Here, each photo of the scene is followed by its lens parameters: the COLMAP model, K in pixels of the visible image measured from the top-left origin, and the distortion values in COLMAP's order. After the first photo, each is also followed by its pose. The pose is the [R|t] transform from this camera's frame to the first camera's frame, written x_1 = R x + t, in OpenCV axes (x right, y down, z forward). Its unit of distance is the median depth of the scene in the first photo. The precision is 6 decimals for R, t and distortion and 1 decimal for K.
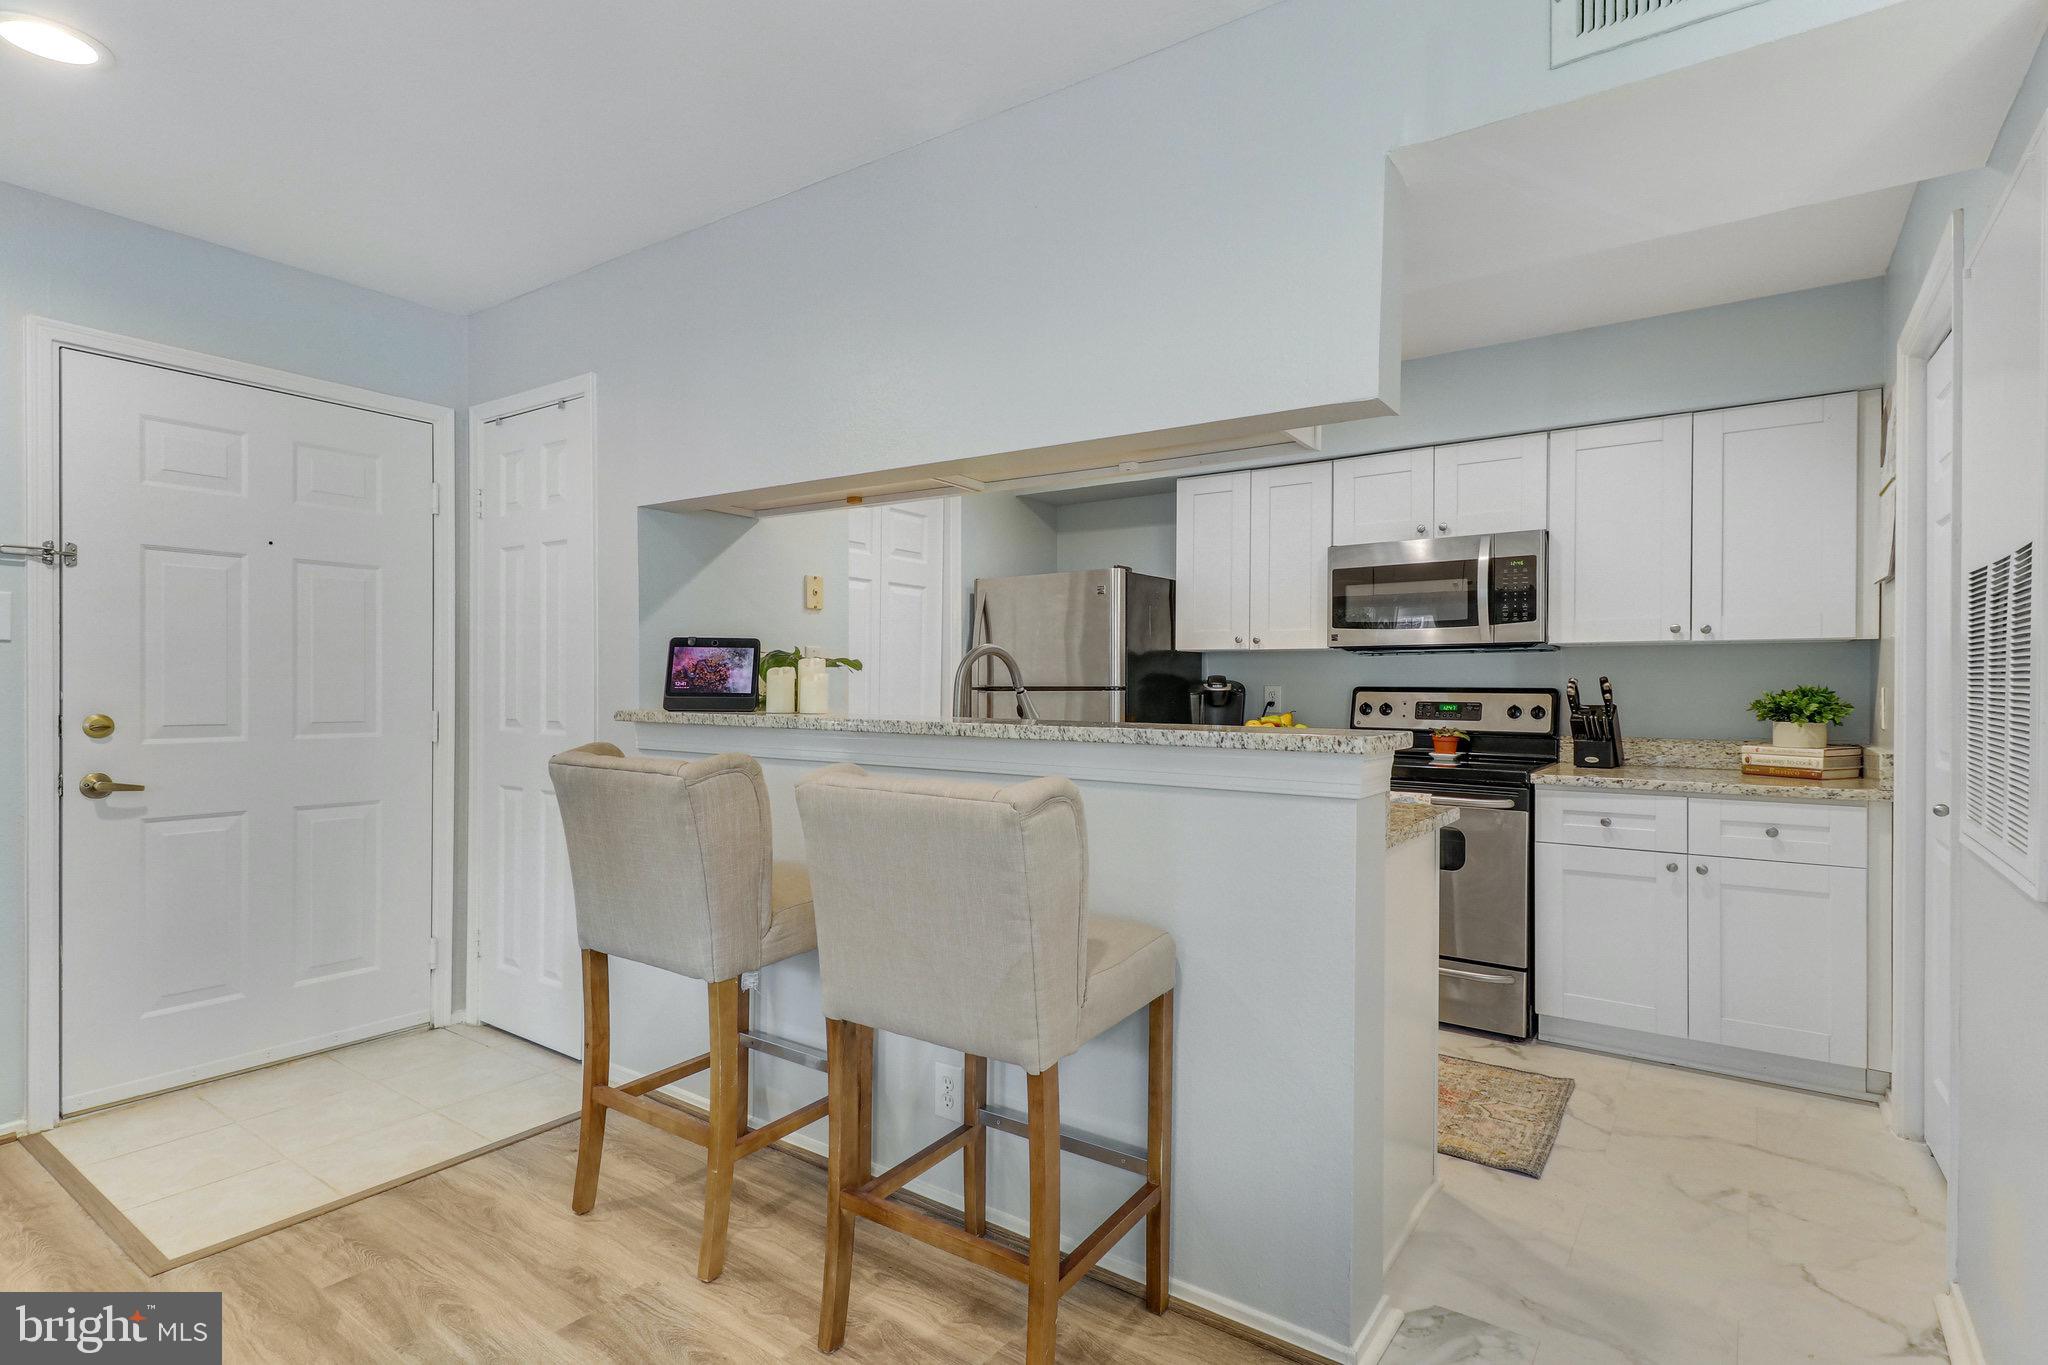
lens RADIAL K [[1037.5, 0, 998.7], [0, 1037.5, 695.7], [0, 0, 1]] dist [0.018008, -0.004475]
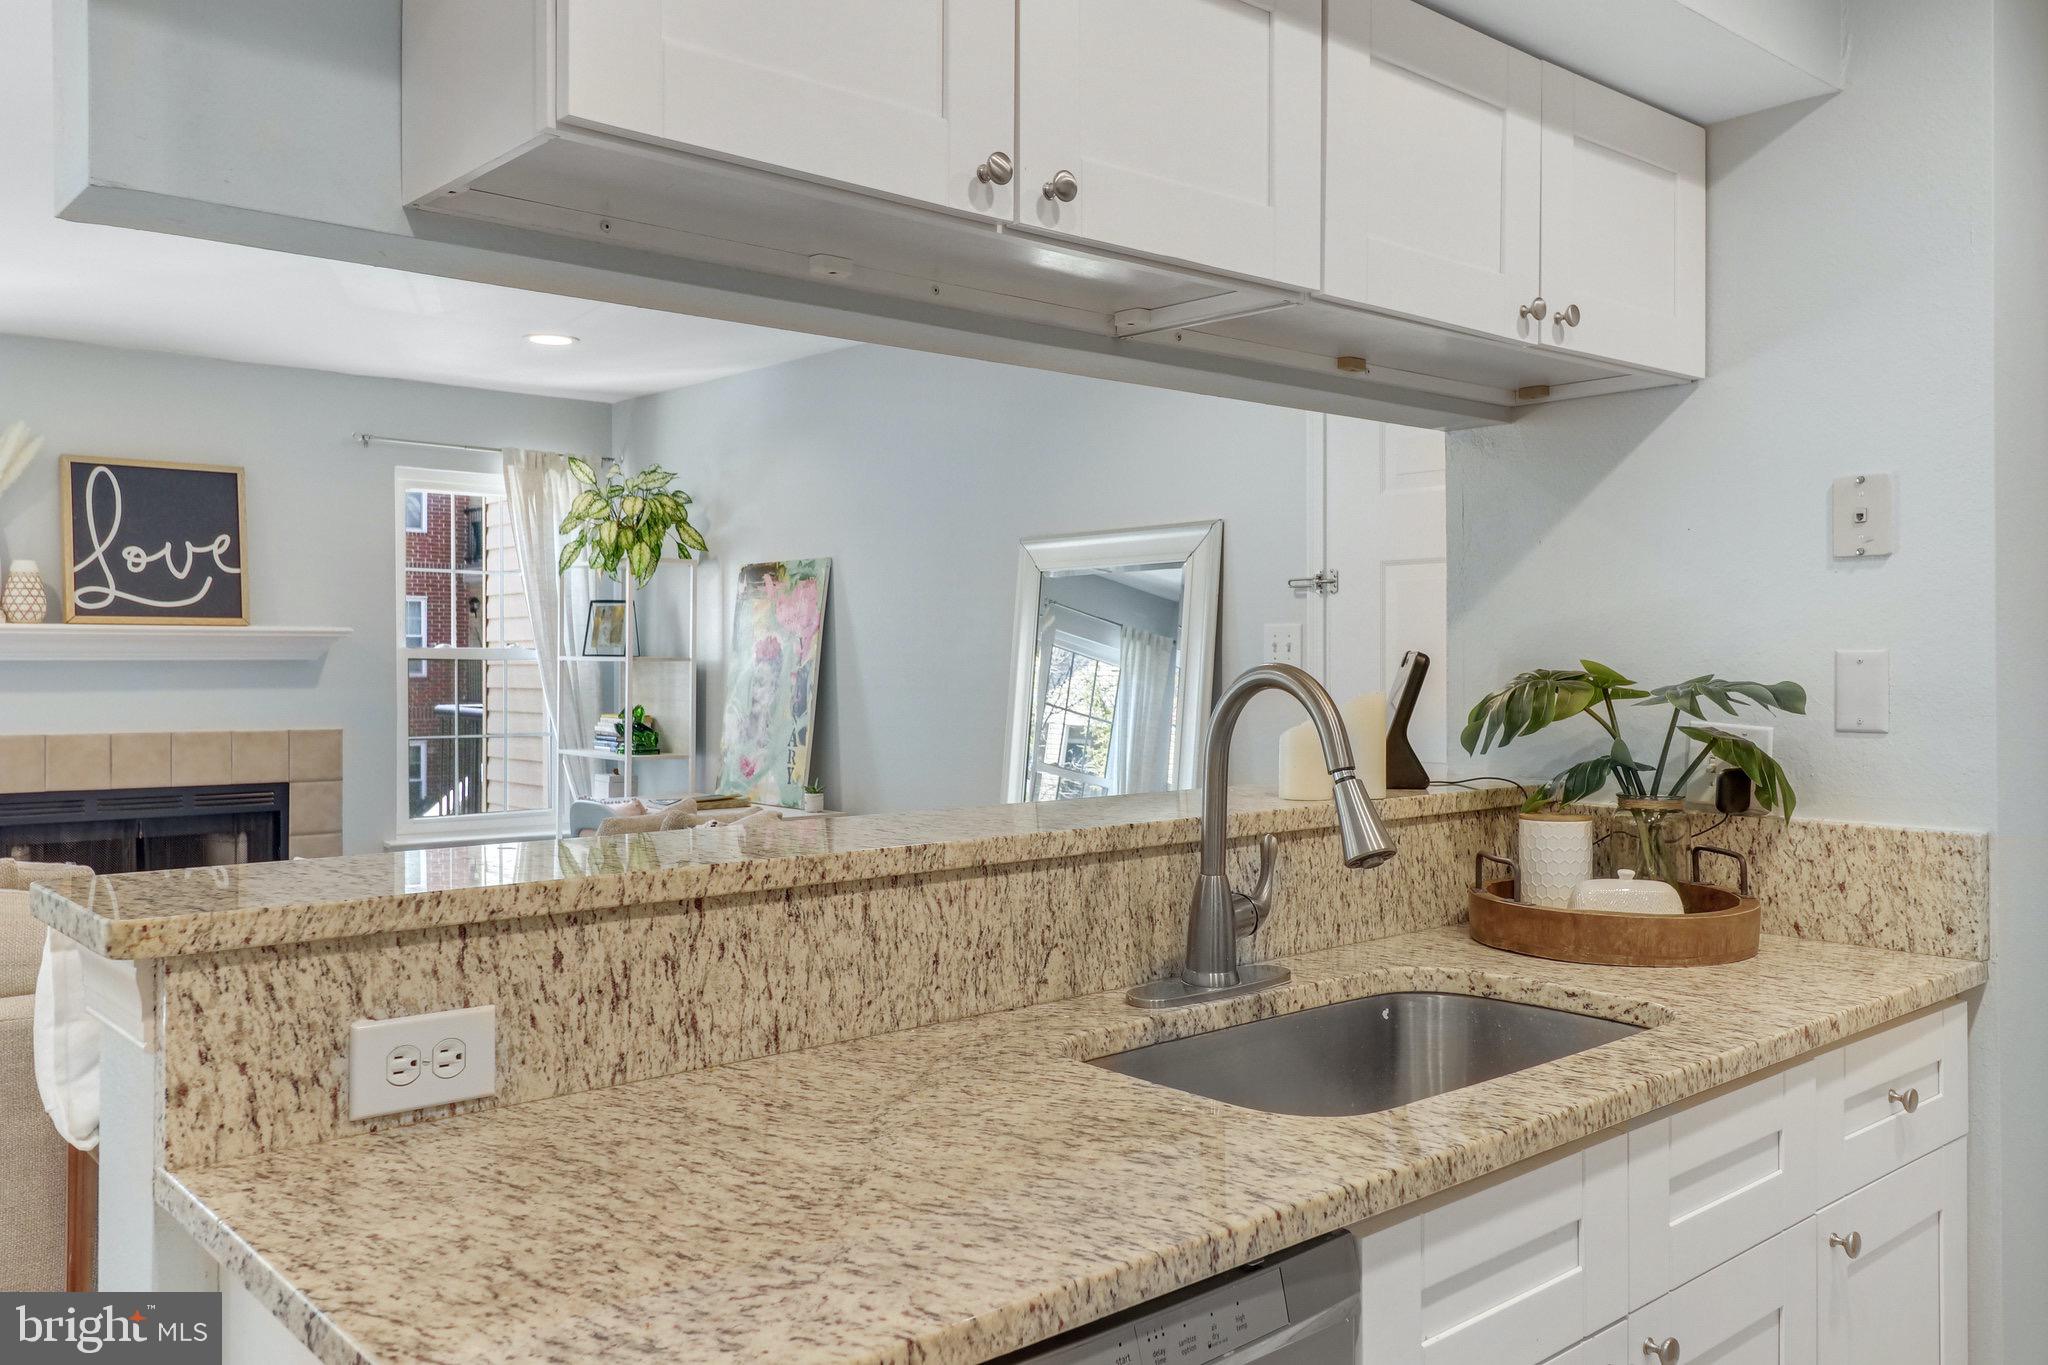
lens RADIAL K [[1616.6, 0, 1022.1], [0, 1616.6, 653.1], [0, 0, 1]] dist [0.015319, -0.020359]
pose [[-0.230692, -0.014085, -0.972925, 0.496604], [-0.008705, 0.999885, -0.012412, -0.034220], [0.972988, 0.005606, -0.230788, 0.795950]]
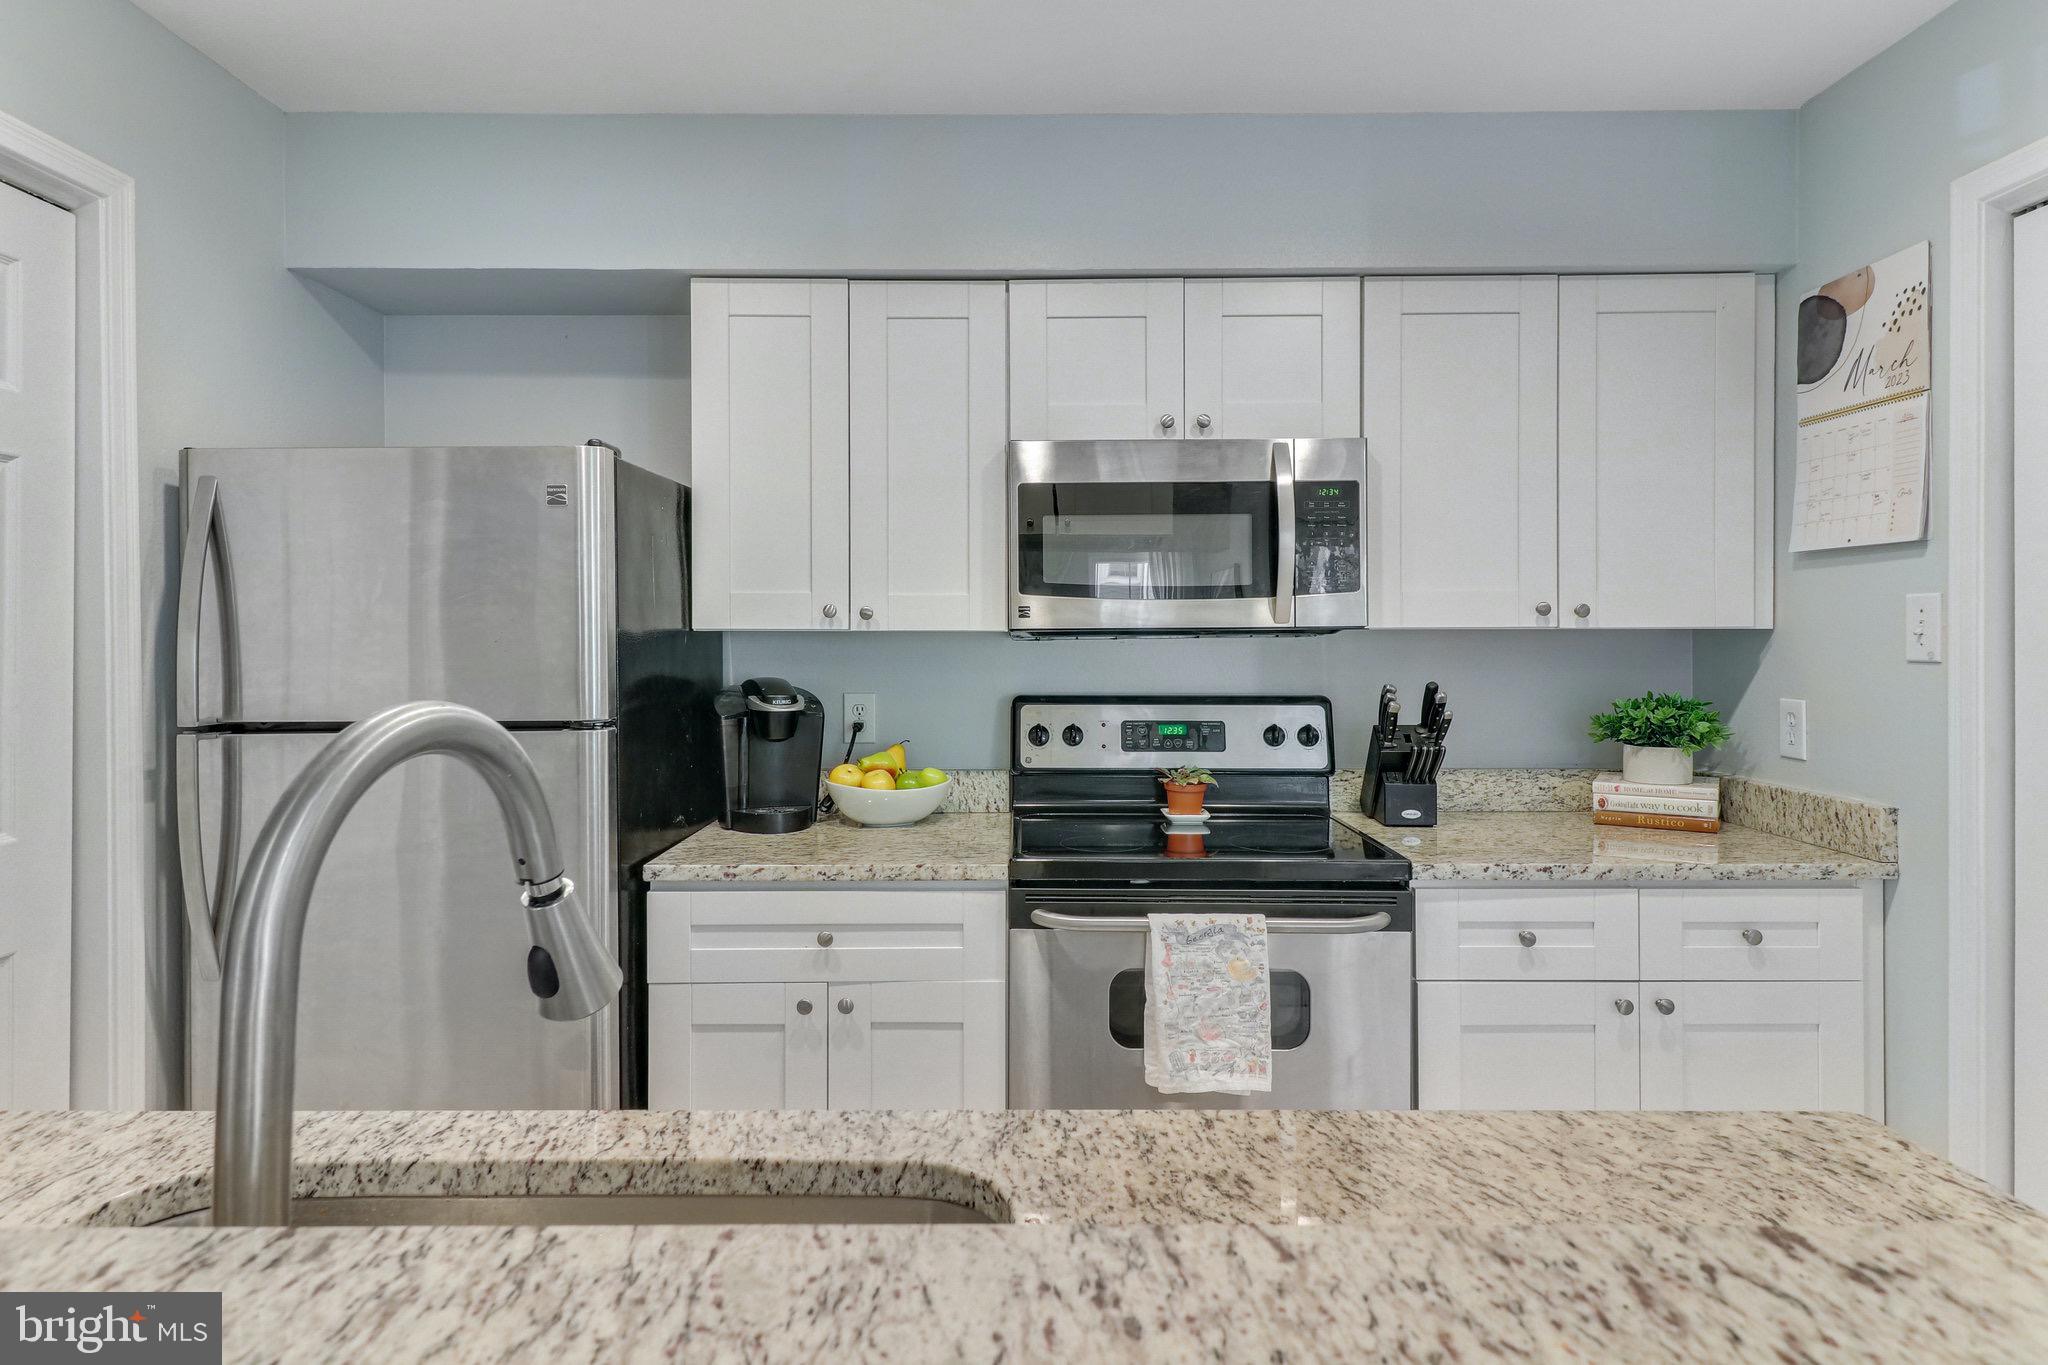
lens RADIAL K [[1170.2, 0, 1014.3], [0, 1170.2, 644.1], [0, 0, 1]] dist [0.019365, -0.008996]
pose [[0.812790, -0.010915, 0.582454, -0.034465], [0.011230, 0.999932, 0.003066, -0.045374], [-0.582448, 0.004049, 0.812858, 0.565340]]
